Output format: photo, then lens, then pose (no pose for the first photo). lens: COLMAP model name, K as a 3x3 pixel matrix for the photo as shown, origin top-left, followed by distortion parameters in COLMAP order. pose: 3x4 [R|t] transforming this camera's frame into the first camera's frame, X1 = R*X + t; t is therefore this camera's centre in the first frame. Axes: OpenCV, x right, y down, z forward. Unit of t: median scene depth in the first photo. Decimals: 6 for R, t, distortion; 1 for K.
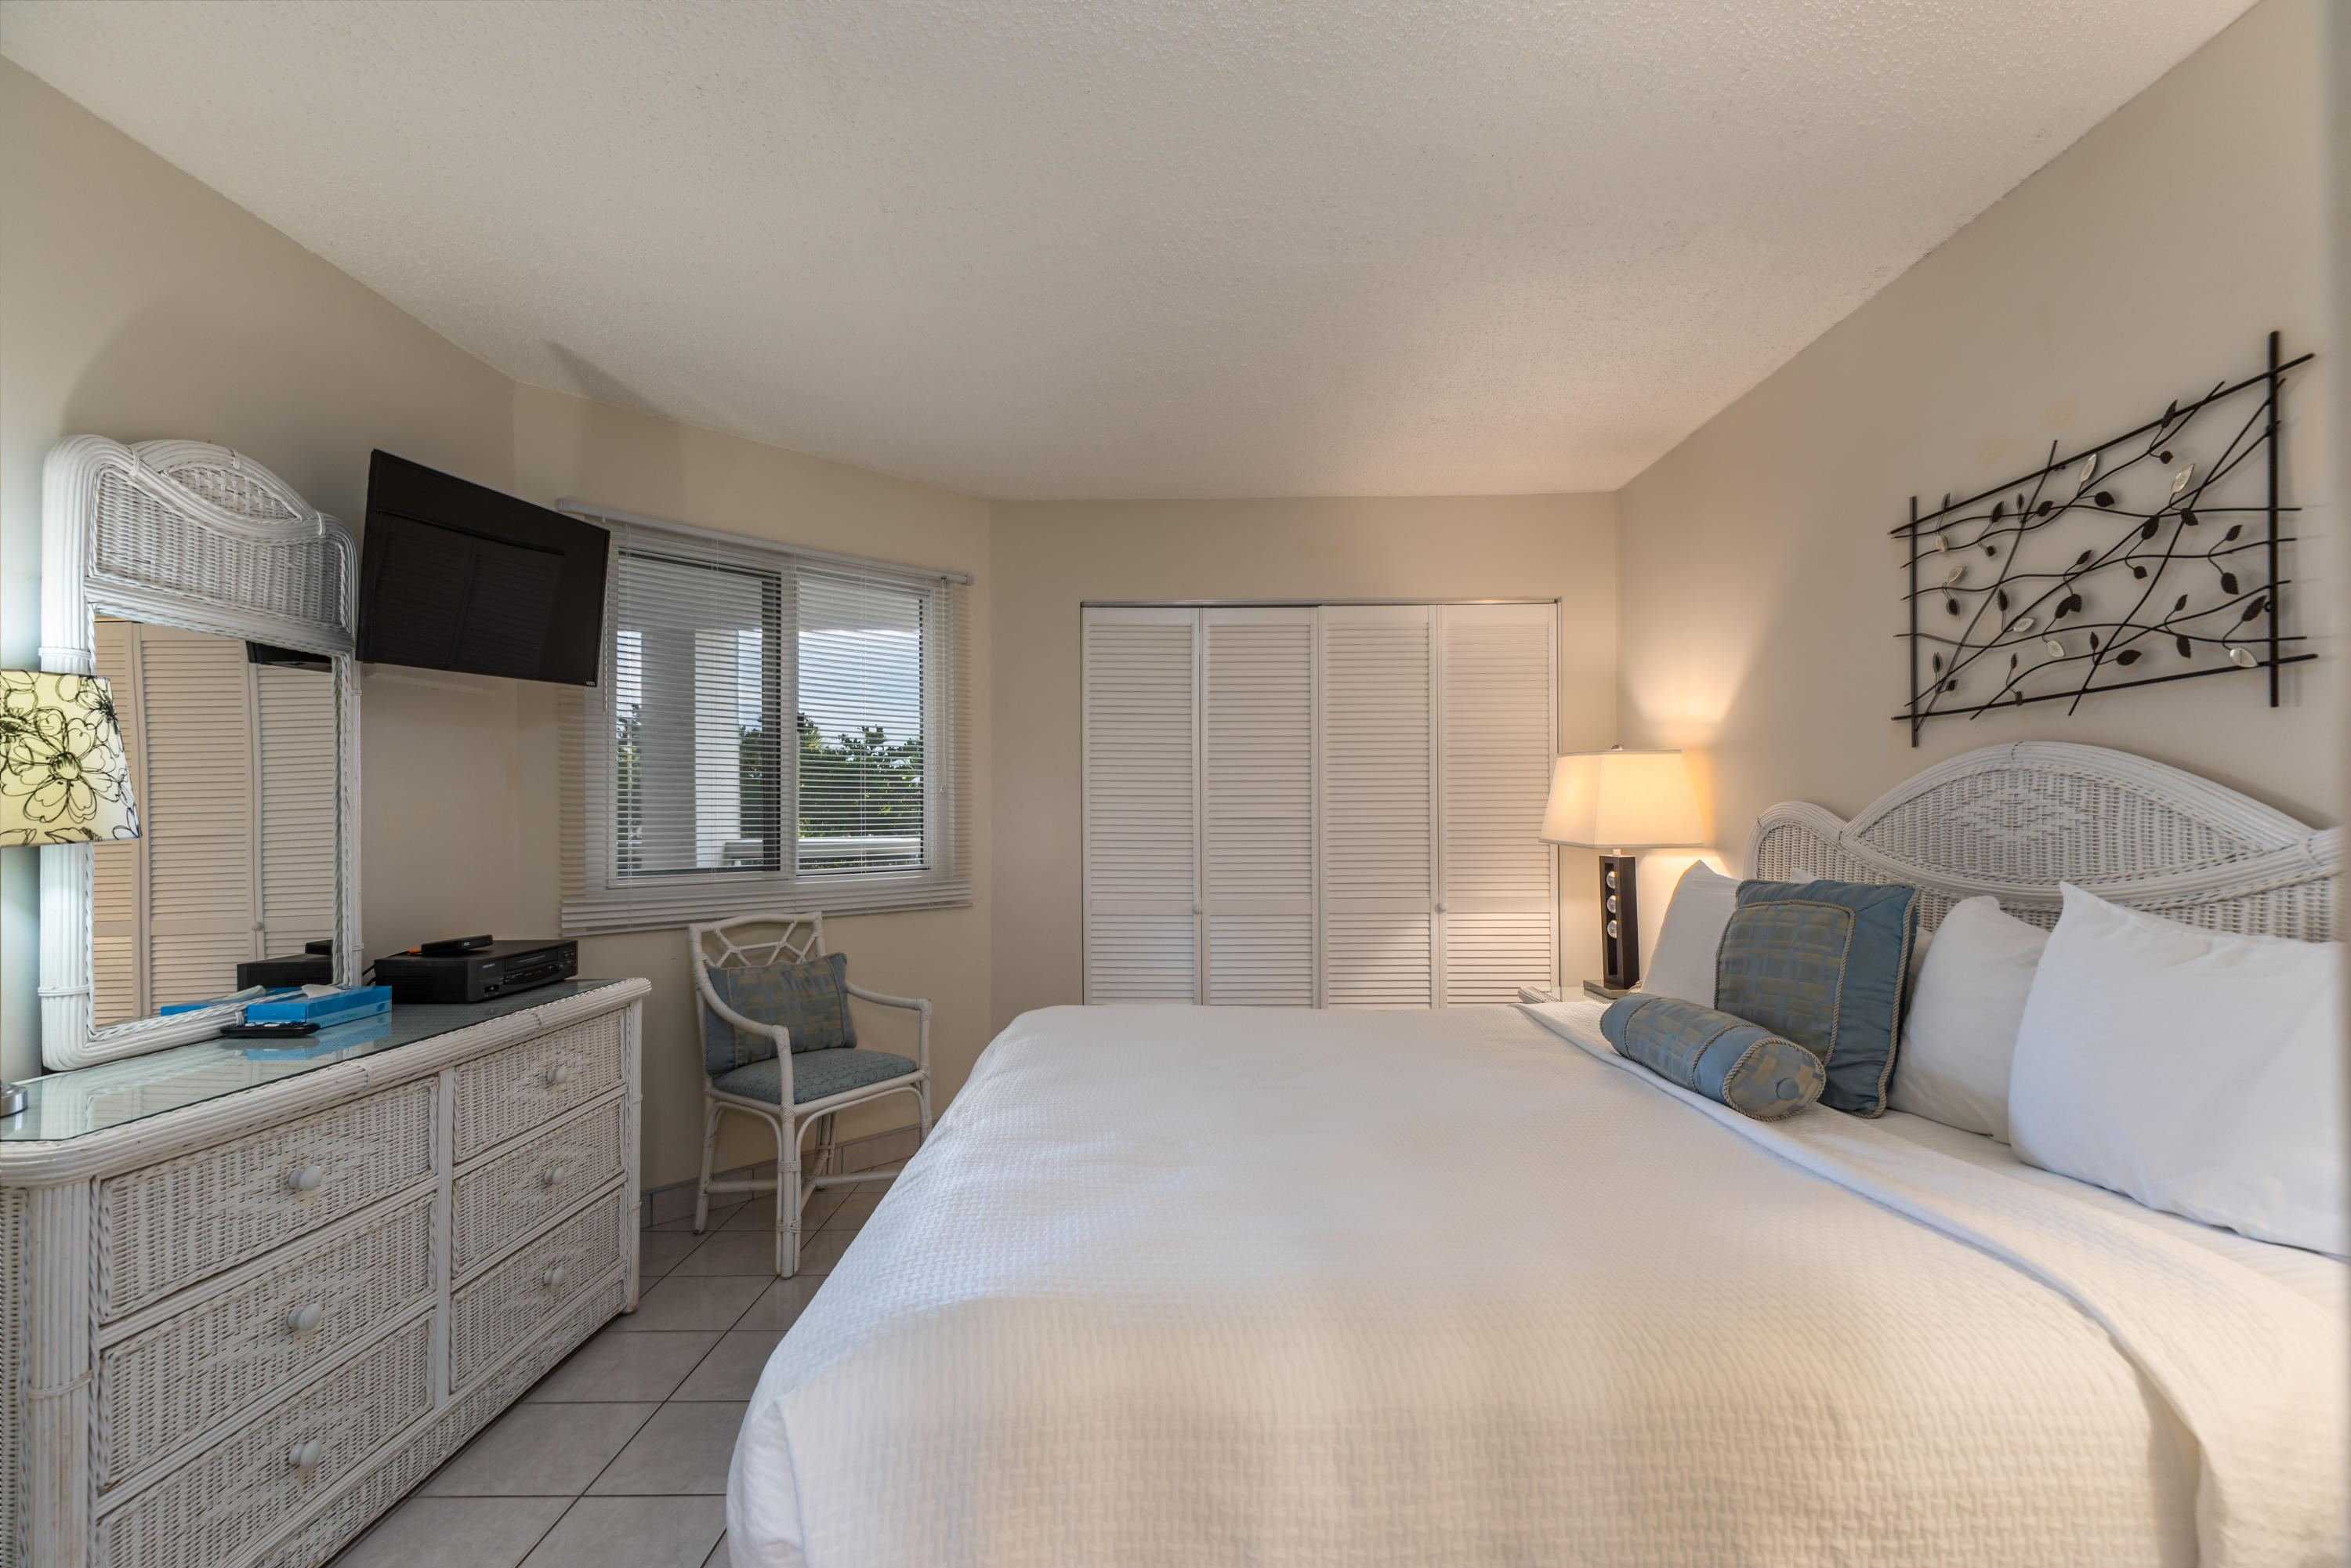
lens RADIAL K [[1078.9, 0, 1190.8], [0, 1078.9, 801.6], [0, 0, 1]] dist [0.004787, -0.000206]
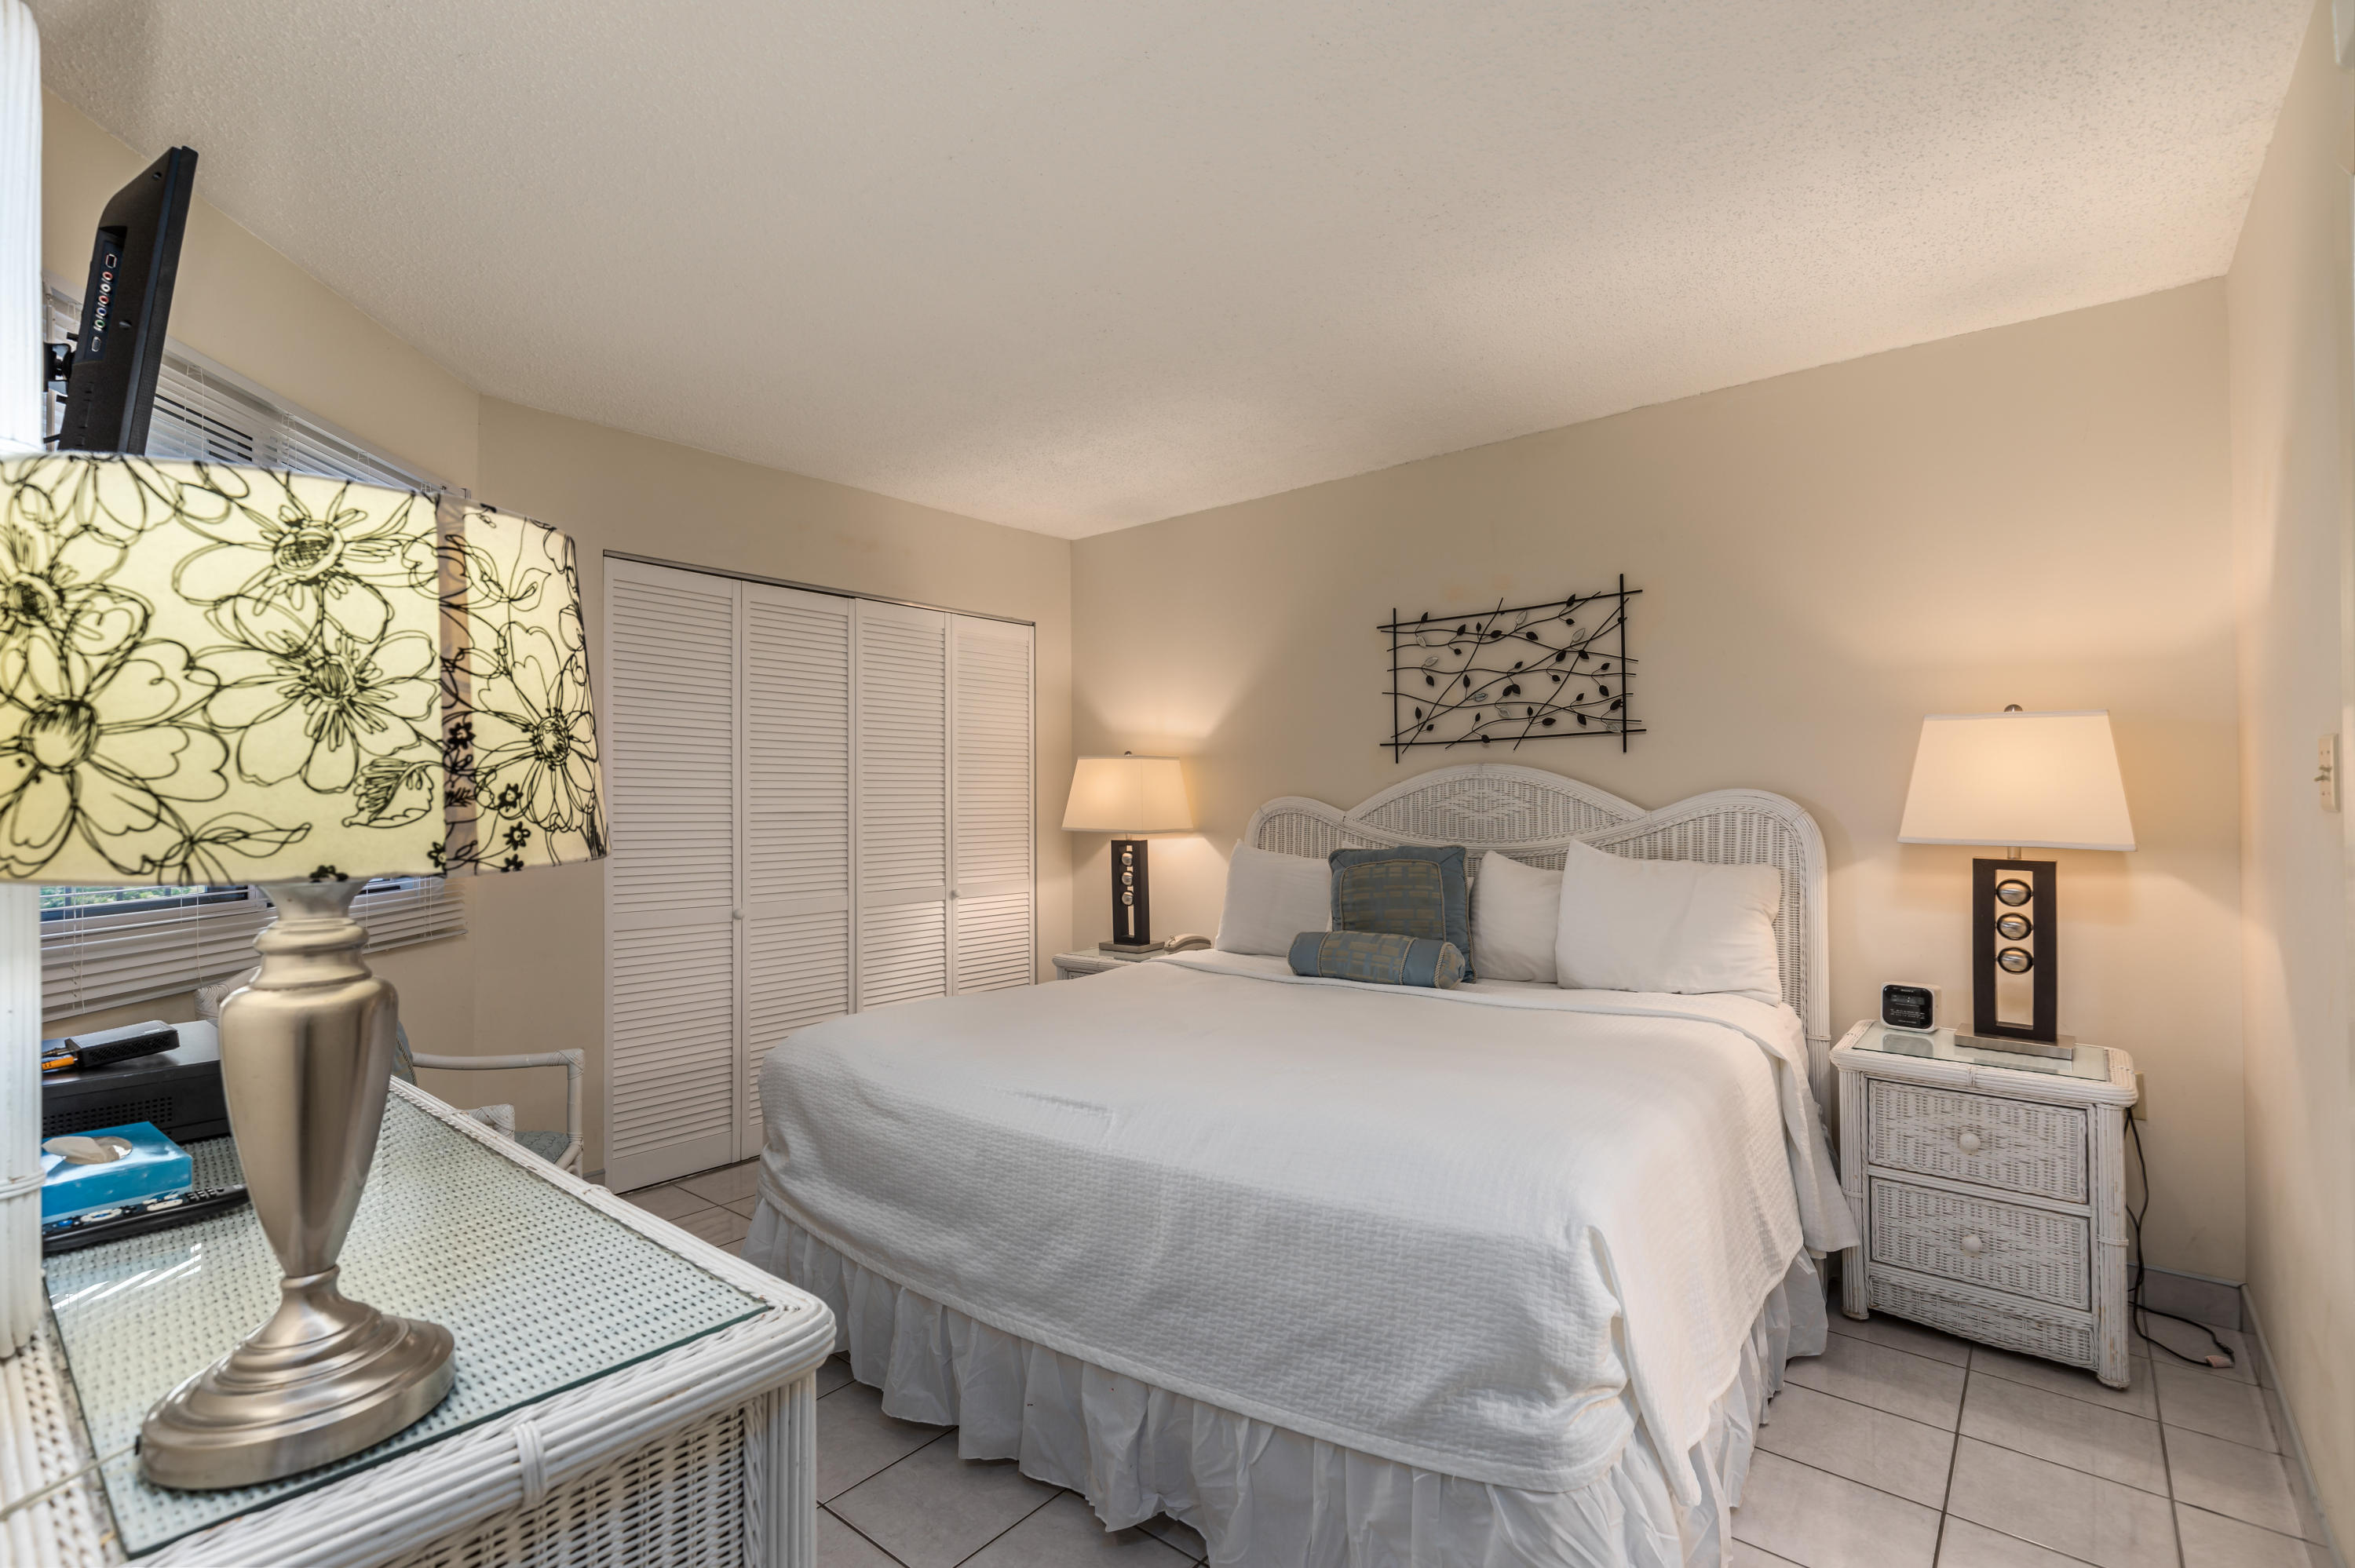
lens RADIAL K [[1080.6, 0, 1192.8], [0, 1080.6, 801.6], [0, 0, 1]] dist [0.004787, -0.000206]
pose [[0.619168, 0.000874, 0.785258, -0.873942], [-0.003399, 0.999993, 0.001567, 0.005836], [-0.785251, -0.003639, 0.619166, 0.264810]]
